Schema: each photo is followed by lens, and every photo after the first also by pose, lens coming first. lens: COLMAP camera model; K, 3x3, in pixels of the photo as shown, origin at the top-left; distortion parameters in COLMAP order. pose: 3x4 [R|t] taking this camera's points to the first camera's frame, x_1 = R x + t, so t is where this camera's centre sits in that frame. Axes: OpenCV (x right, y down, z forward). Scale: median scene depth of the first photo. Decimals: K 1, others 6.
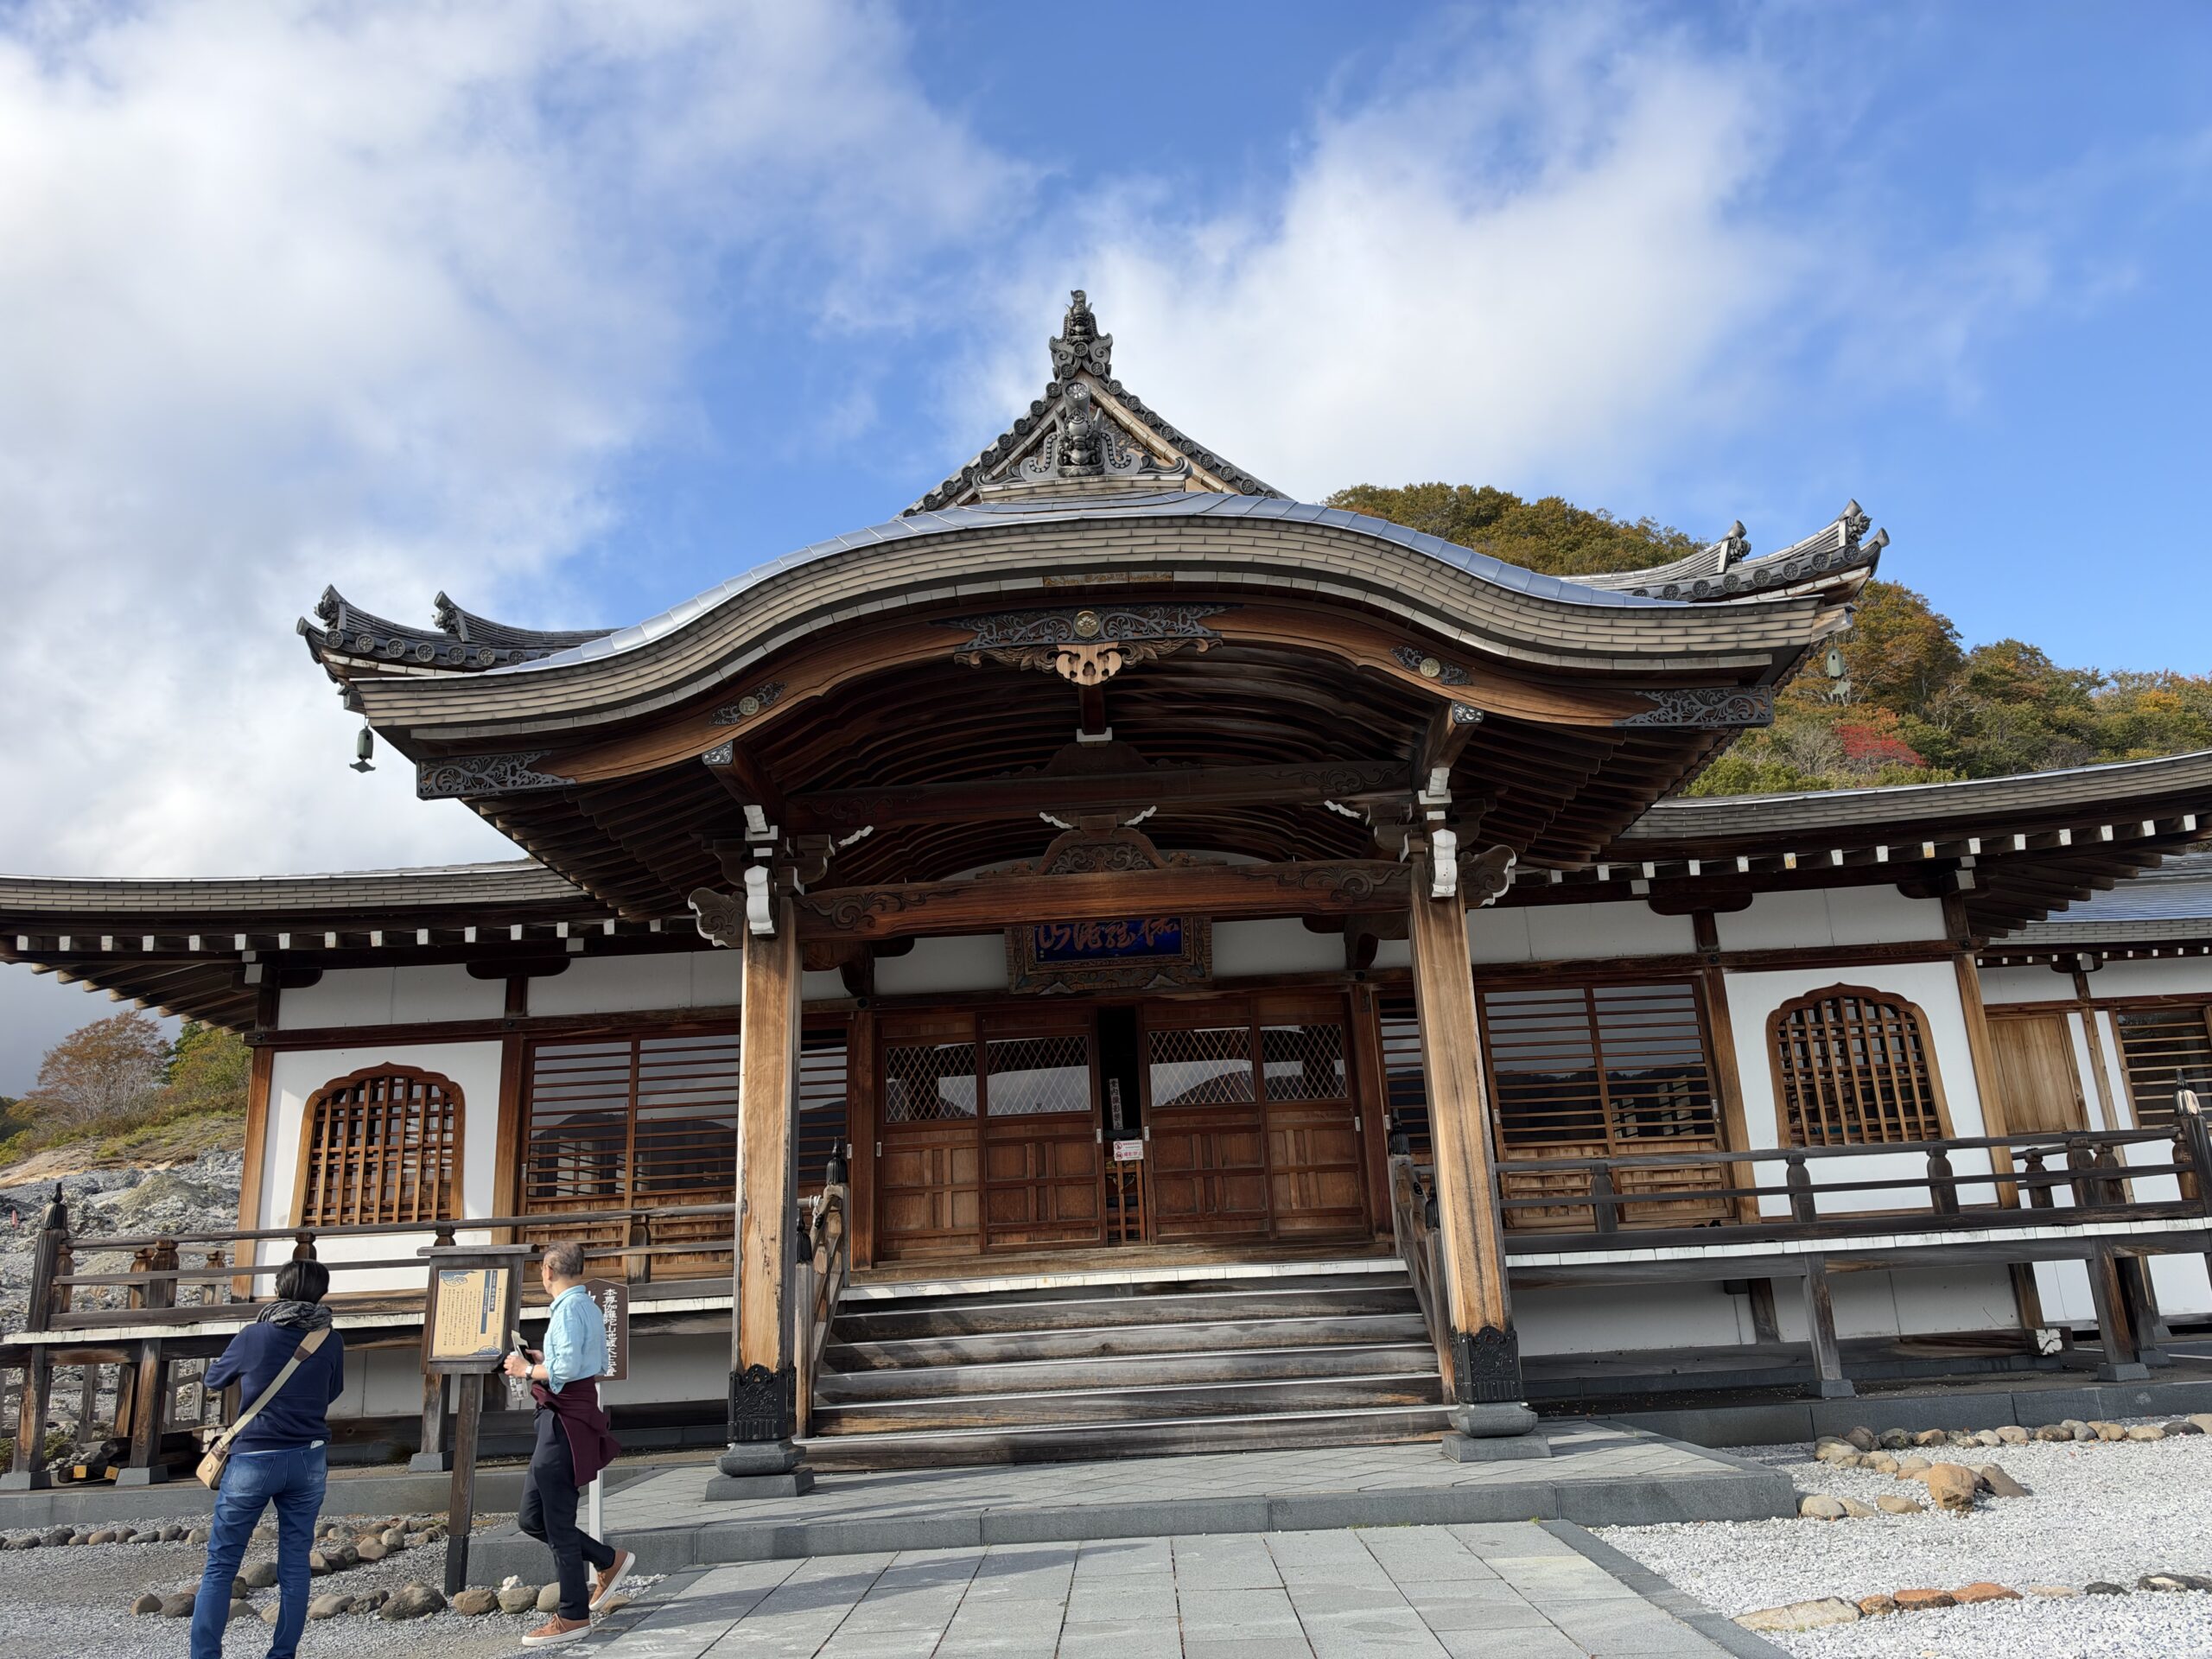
lens RADIAL K [[1605.1, 0, 1116.4], [0, 1605.1, 830.8], [0, 0, 1]] dist [-0.000888, -0.000693]
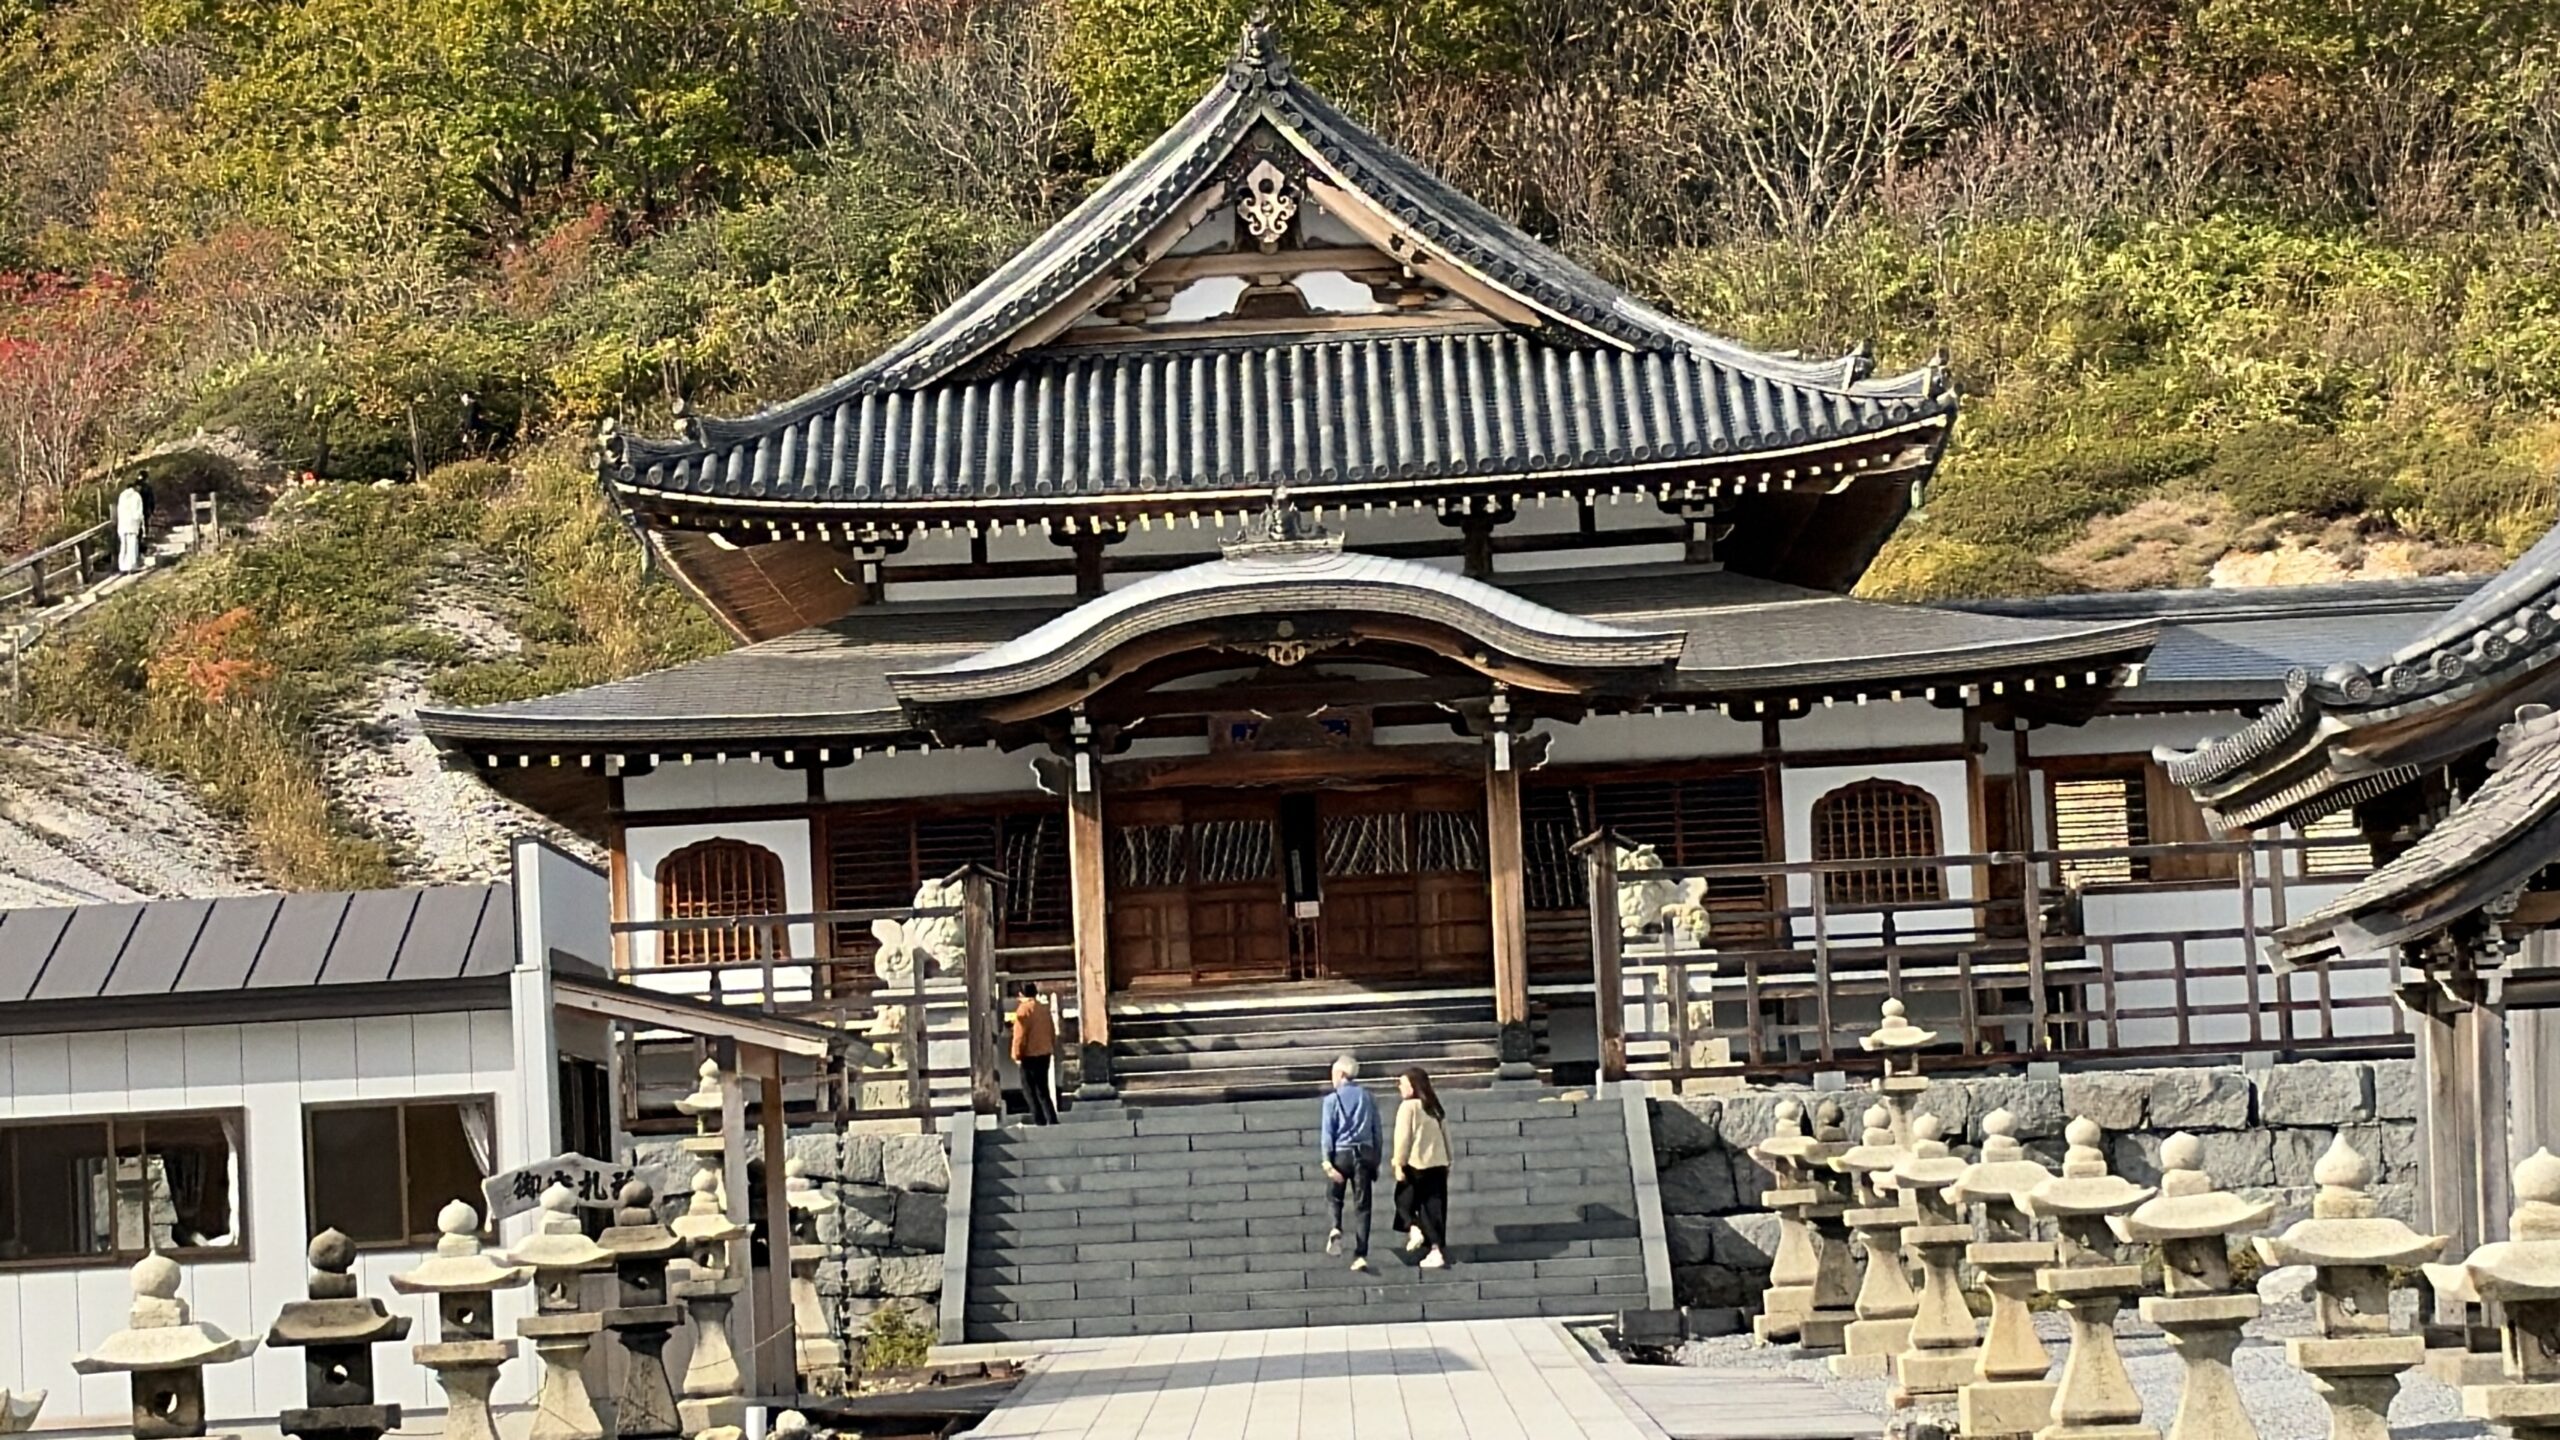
lens RADIAL K [[9266.3, 0, 1279.7], [0, 9266.3, 720.2], [0, 0, 1]] dist [0.012031, 0.598595]
pose [[0.999965, 0.002314, 0.007990, -0.072526], [-0.004015, 0.975489, 0.220011, -1.553640], [-0.007285, -0.220036, 0.975465, -6.104980]]
